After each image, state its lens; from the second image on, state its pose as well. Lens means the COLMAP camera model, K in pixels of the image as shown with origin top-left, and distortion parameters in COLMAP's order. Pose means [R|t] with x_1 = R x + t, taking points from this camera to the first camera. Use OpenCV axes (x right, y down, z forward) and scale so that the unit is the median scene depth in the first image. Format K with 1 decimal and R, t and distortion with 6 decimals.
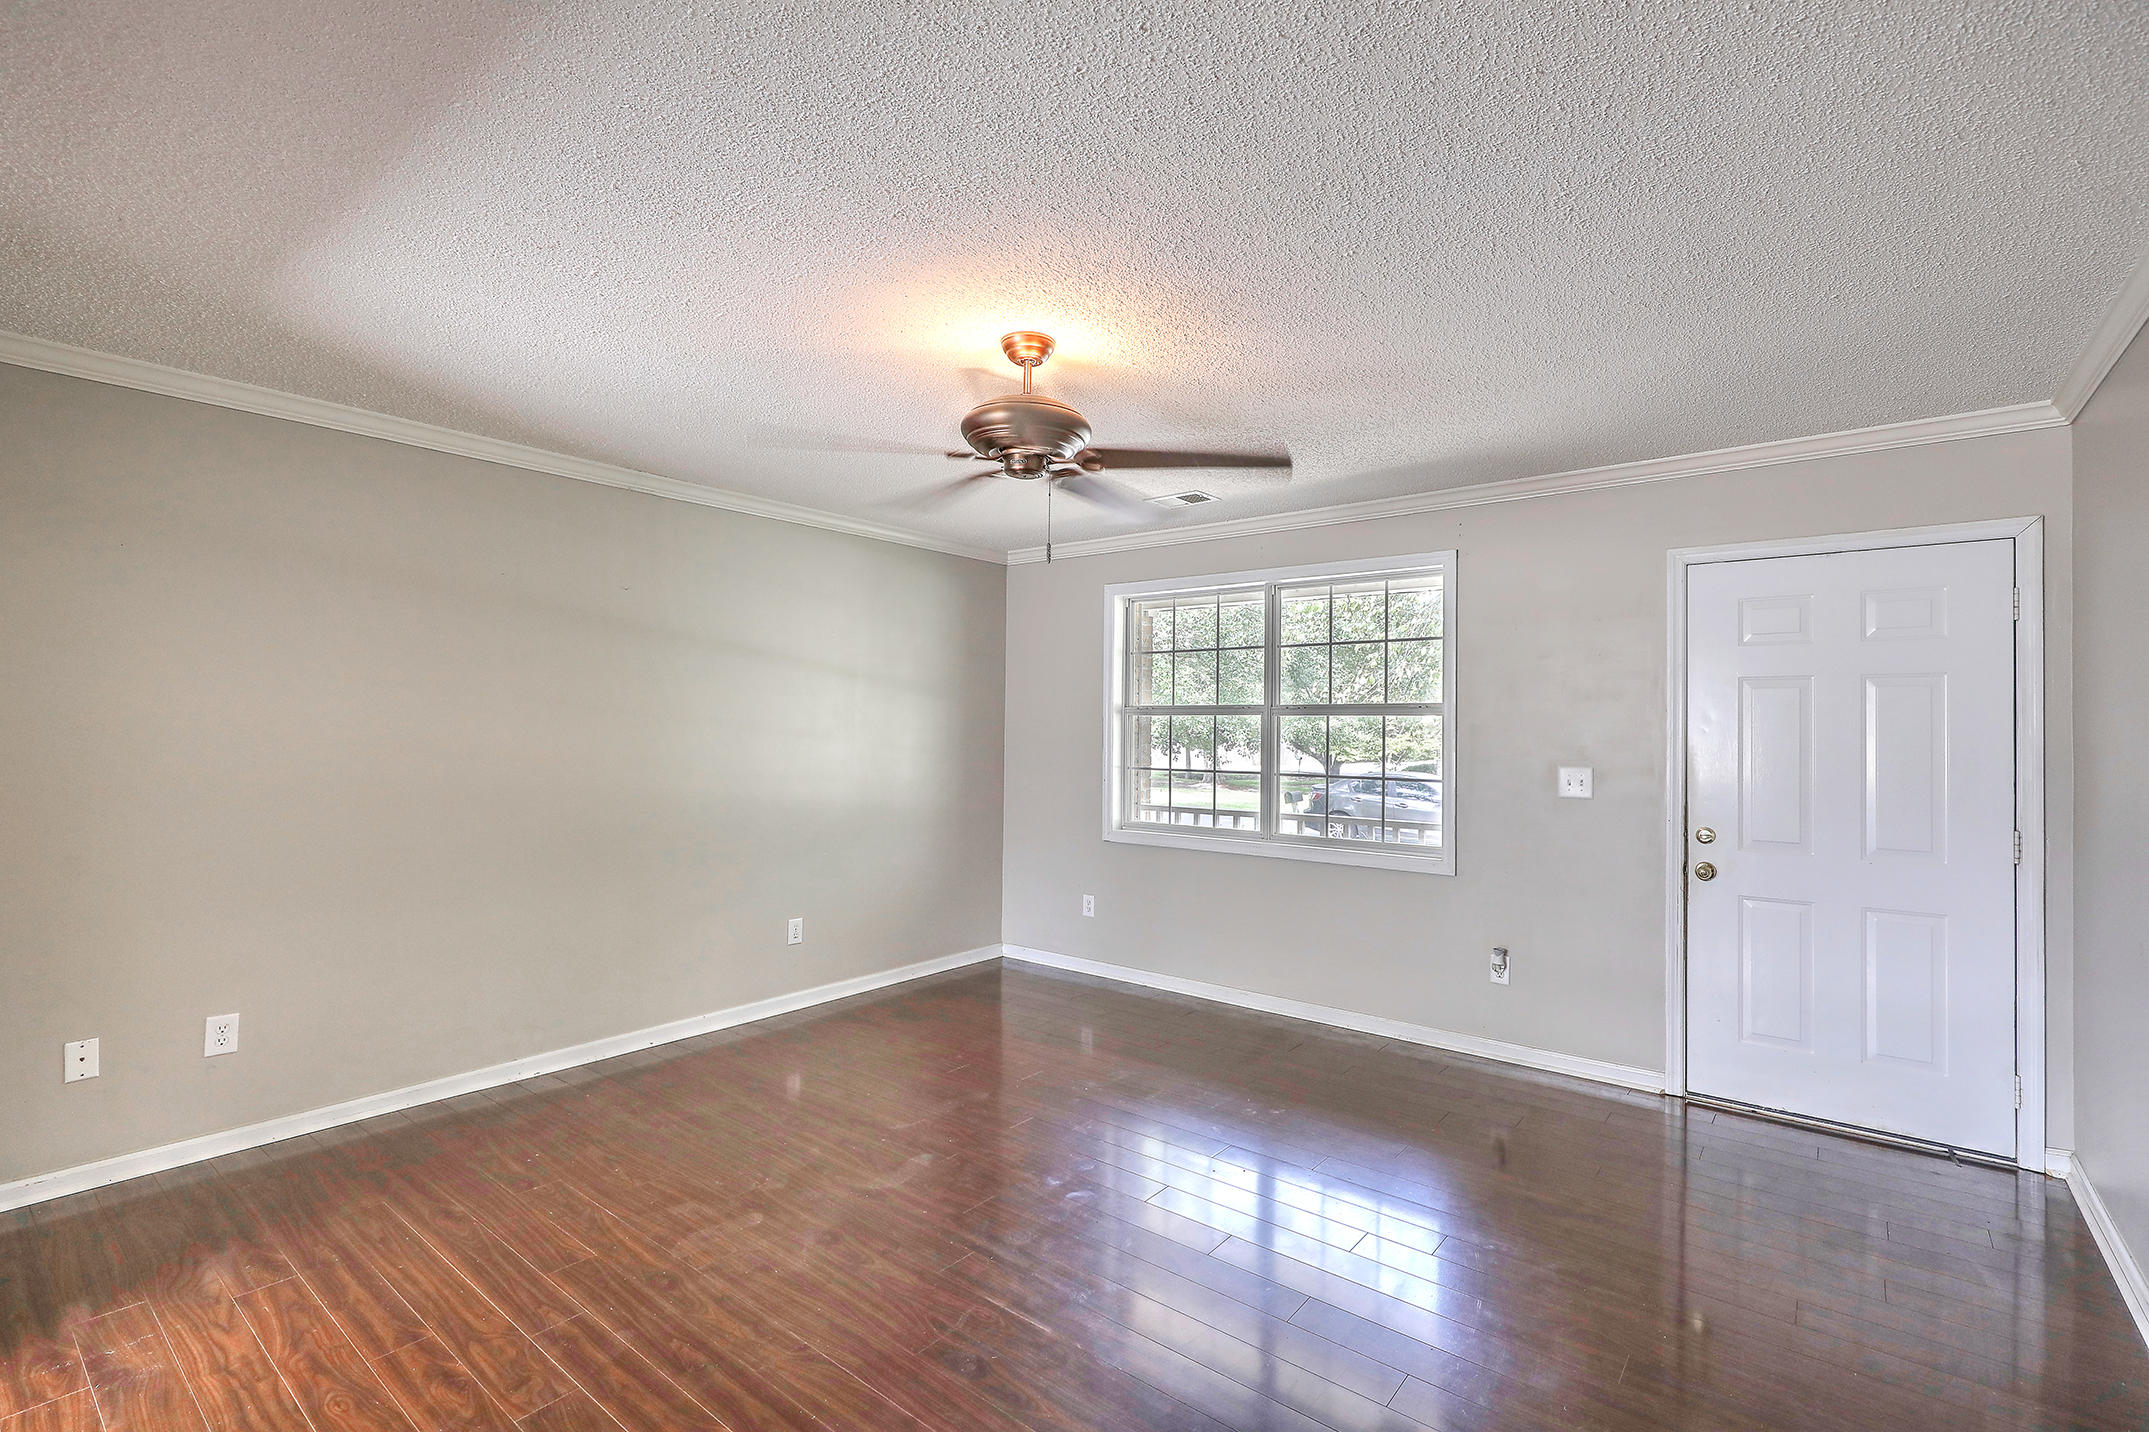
lens RADIAL K [[966.2, 0, 1080.4], [0, 966.2, 718.0], [0, 0, 1]] dist [-0.000056, 0.000125]
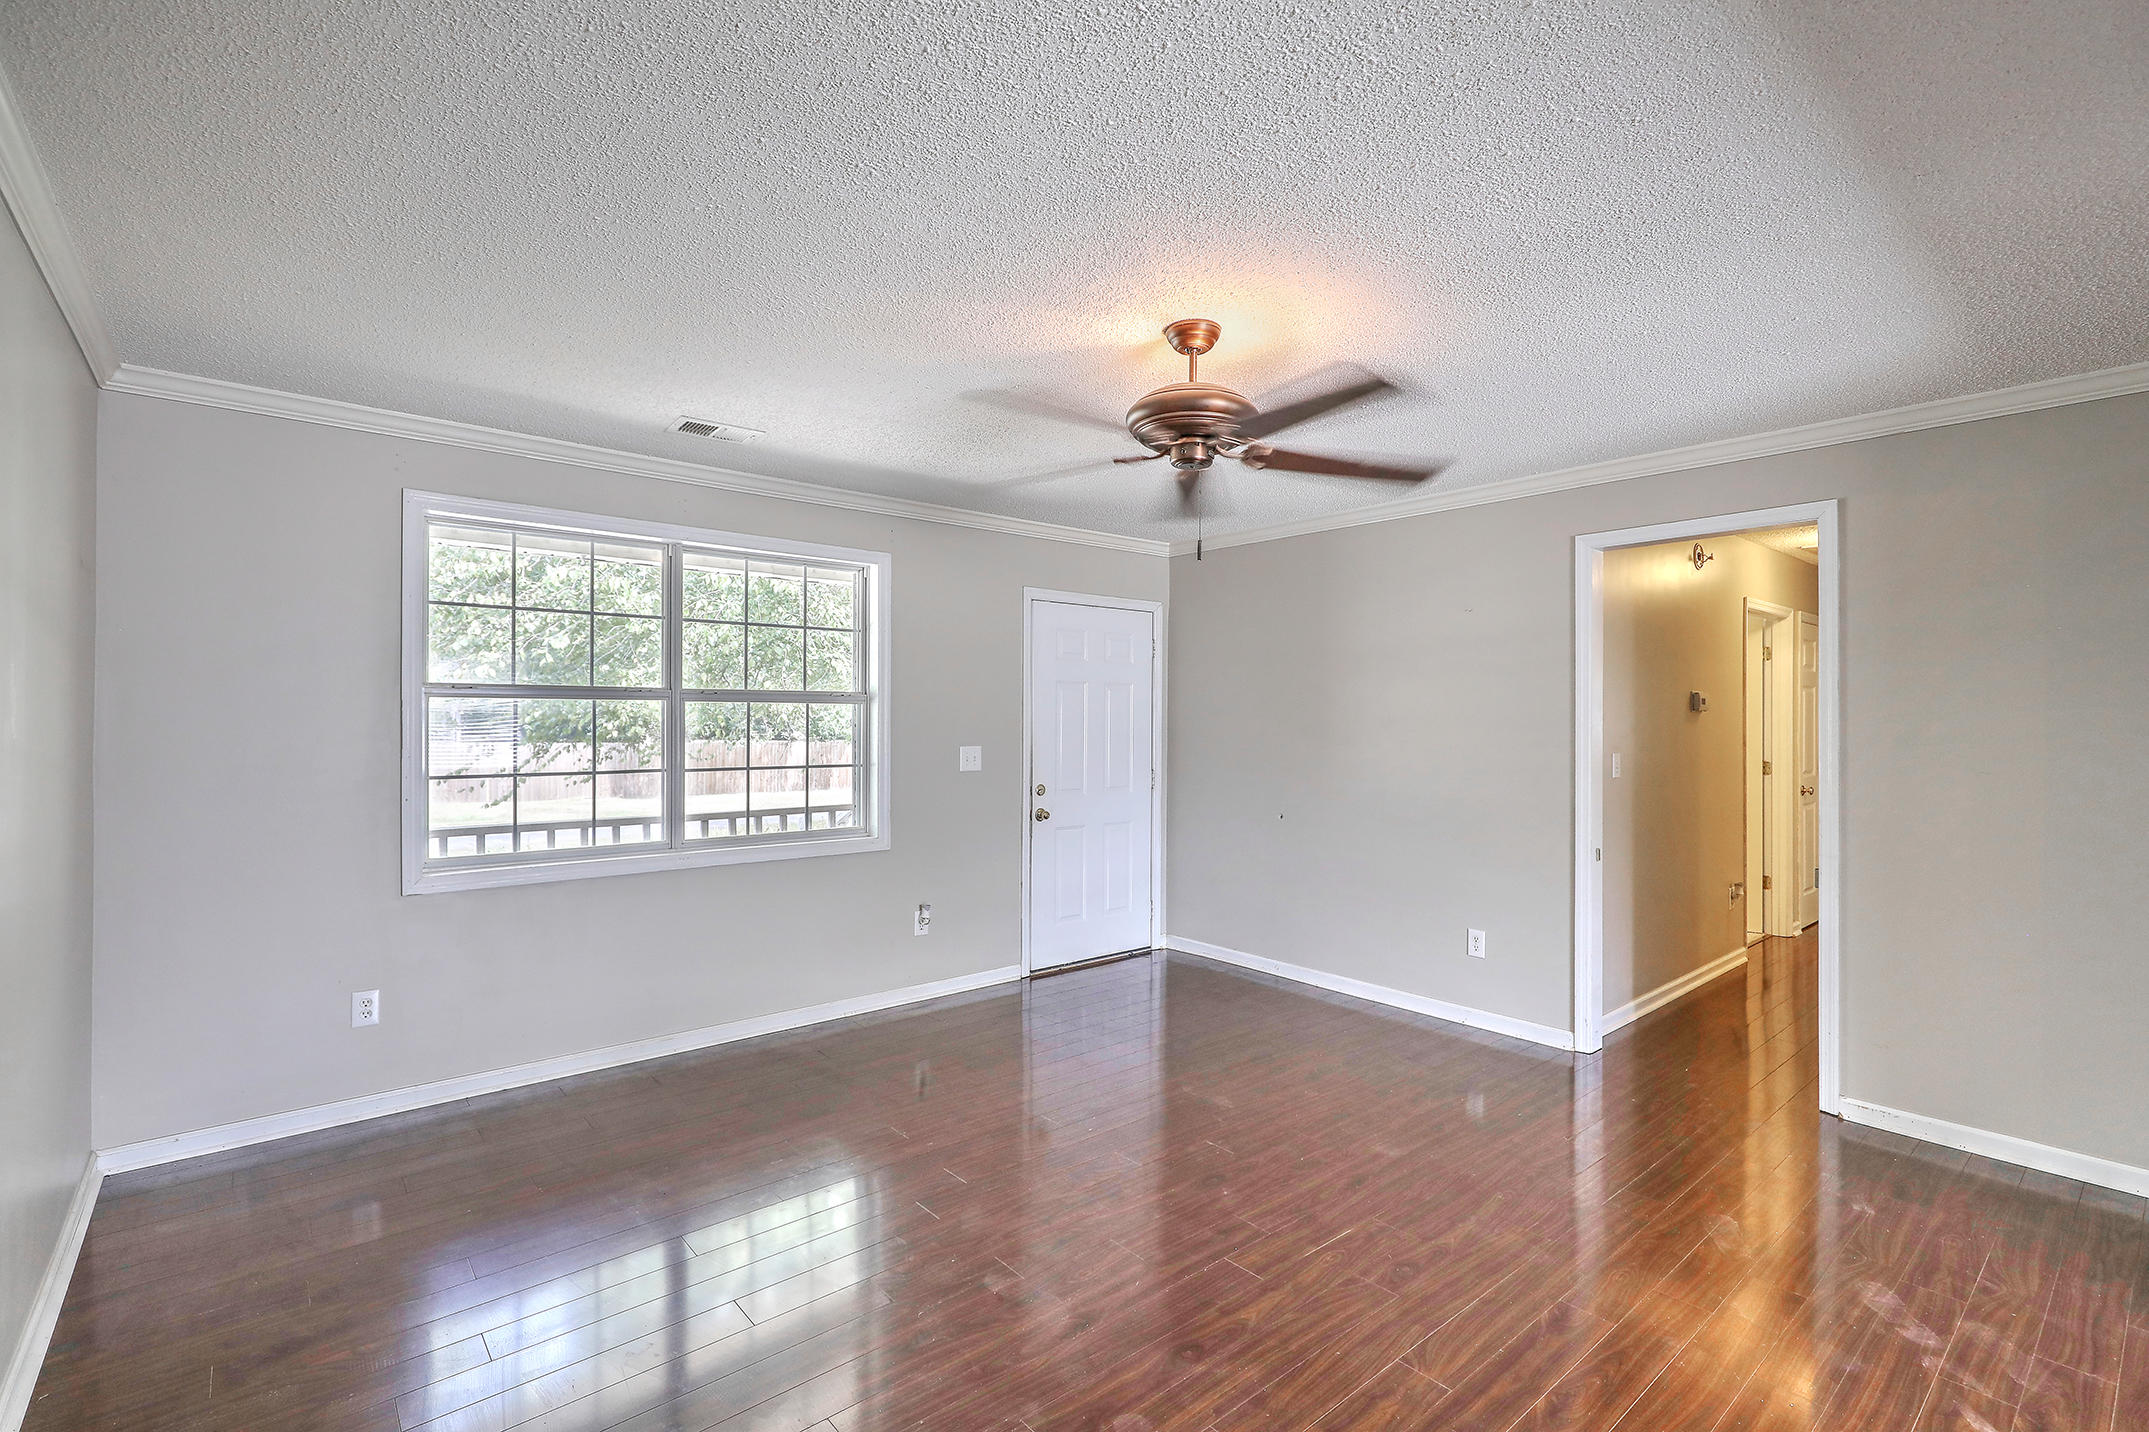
lens RADIAL K [[966.2, 0, 1080.4], [0, 966.2, 718.0], [0, 0, 1]] dist [-0.000056, 0.000125]
pose [[0.191941, -0.006157, 0.981387, -0.633942], [-0.011611, 0.999896, 0.008544, 0.001511], [-0.981338, -0.013034, 0.191850, 0.559372]]
